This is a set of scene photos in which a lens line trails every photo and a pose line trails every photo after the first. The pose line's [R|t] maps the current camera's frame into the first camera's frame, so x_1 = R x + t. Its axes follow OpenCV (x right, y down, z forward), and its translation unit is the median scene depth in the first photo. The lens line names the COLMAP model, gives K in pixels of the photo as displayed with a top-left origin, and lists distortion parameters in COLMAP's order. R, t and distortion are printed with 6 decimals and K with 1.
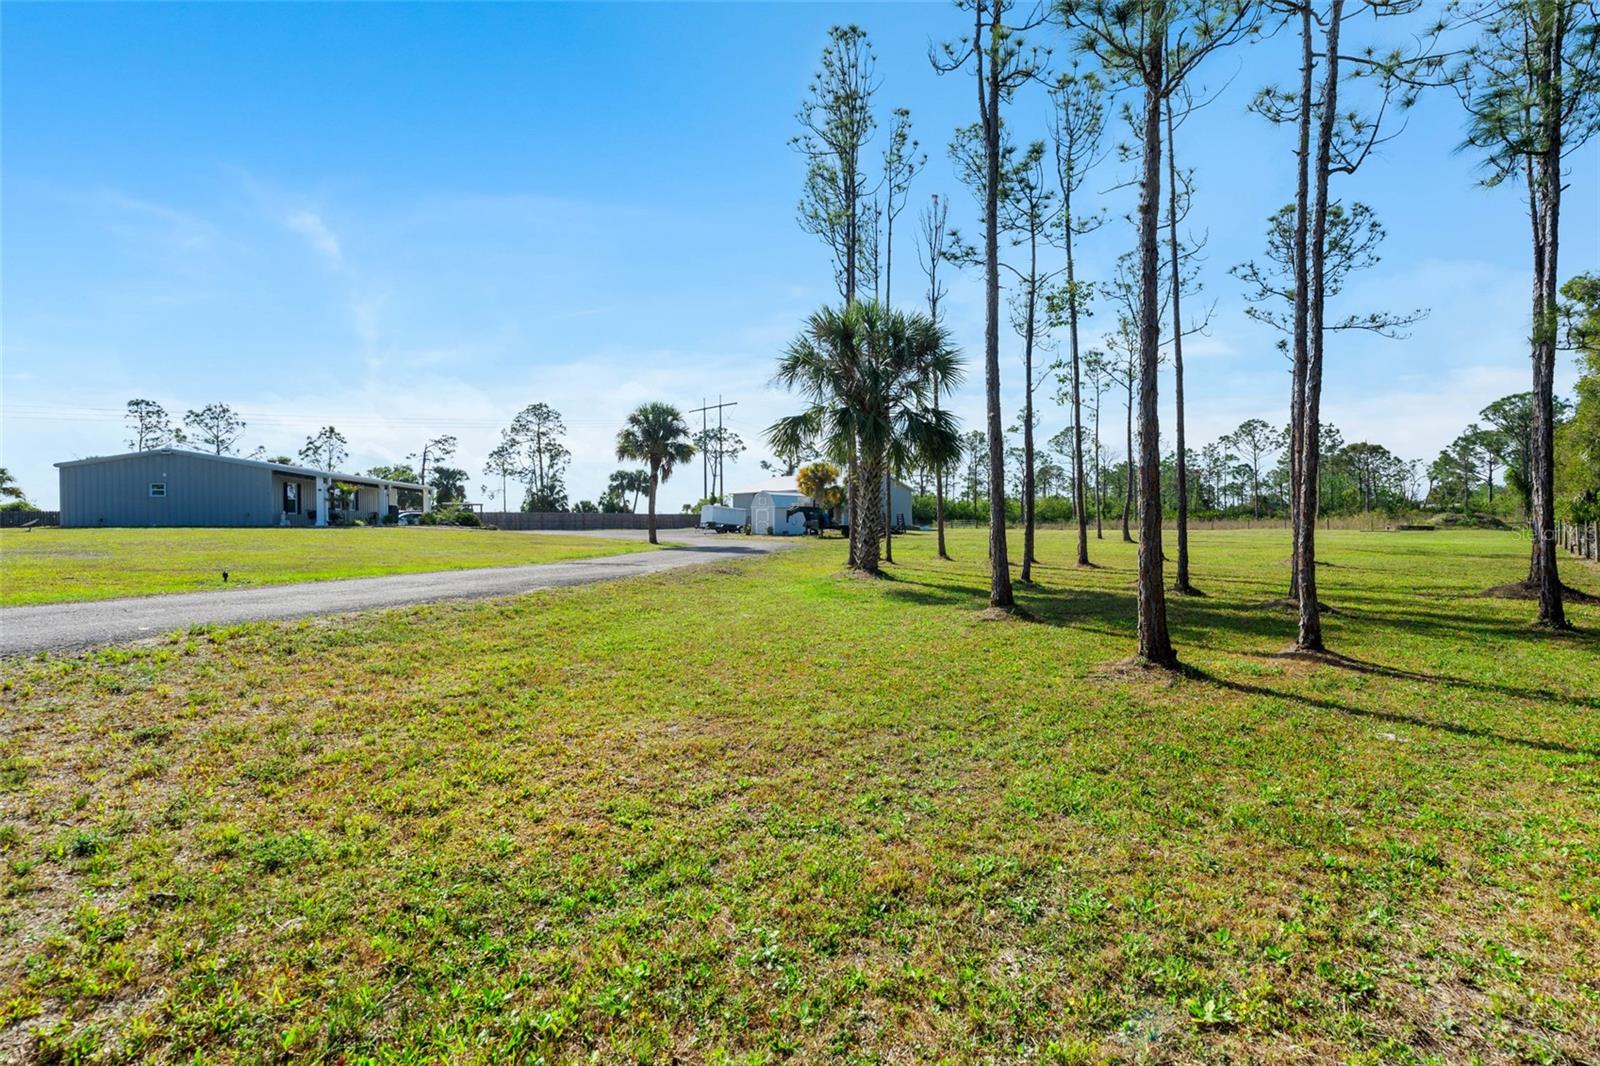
lens RADIAL K [[726.2, 0, 798.9], [0, 726.2, 530.1], [0, 0, 1]] dist [0.001740, 0.001809]
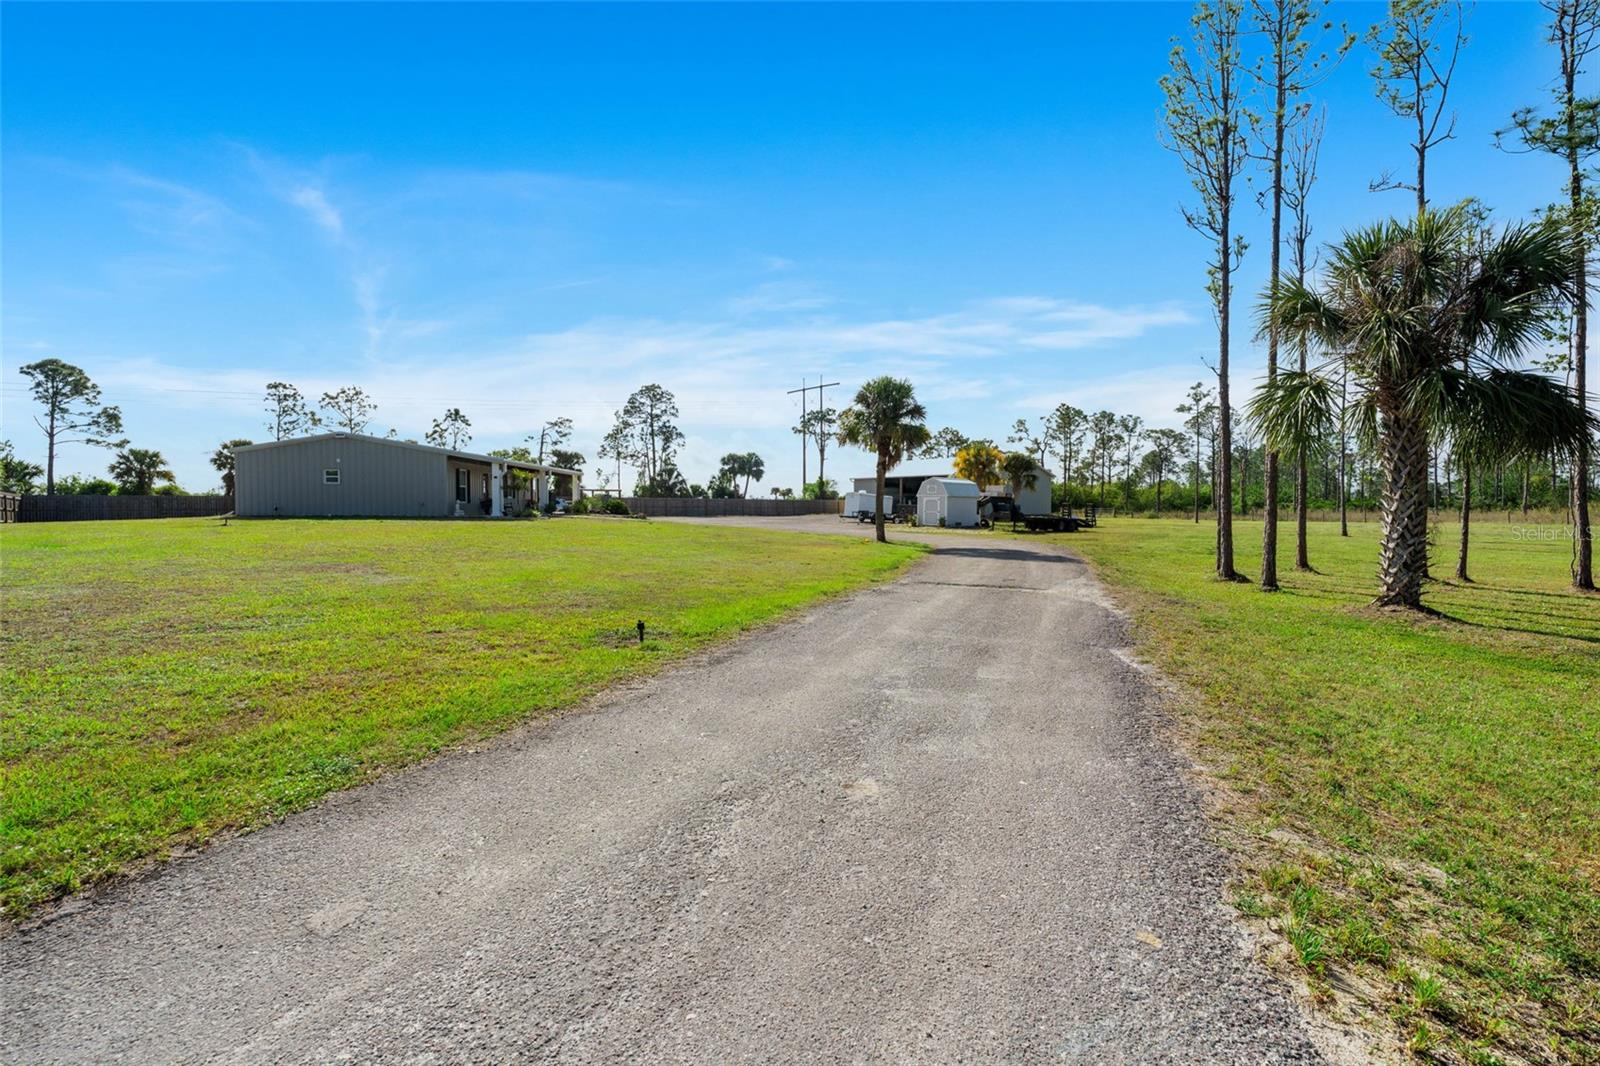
lens RADIAL K [[726.2, 0, 797.7], [0, 726.2, 525.7], [0, 0, 1]] dist [0.001740, 0.001809]
pose [[0.996186, 0.009337, -0.086753, -0.089137], [-0.007755, 0.999798, 0.018560, -0.006318], [0.086909, -0.017816, 0.996057, 0.056077]]
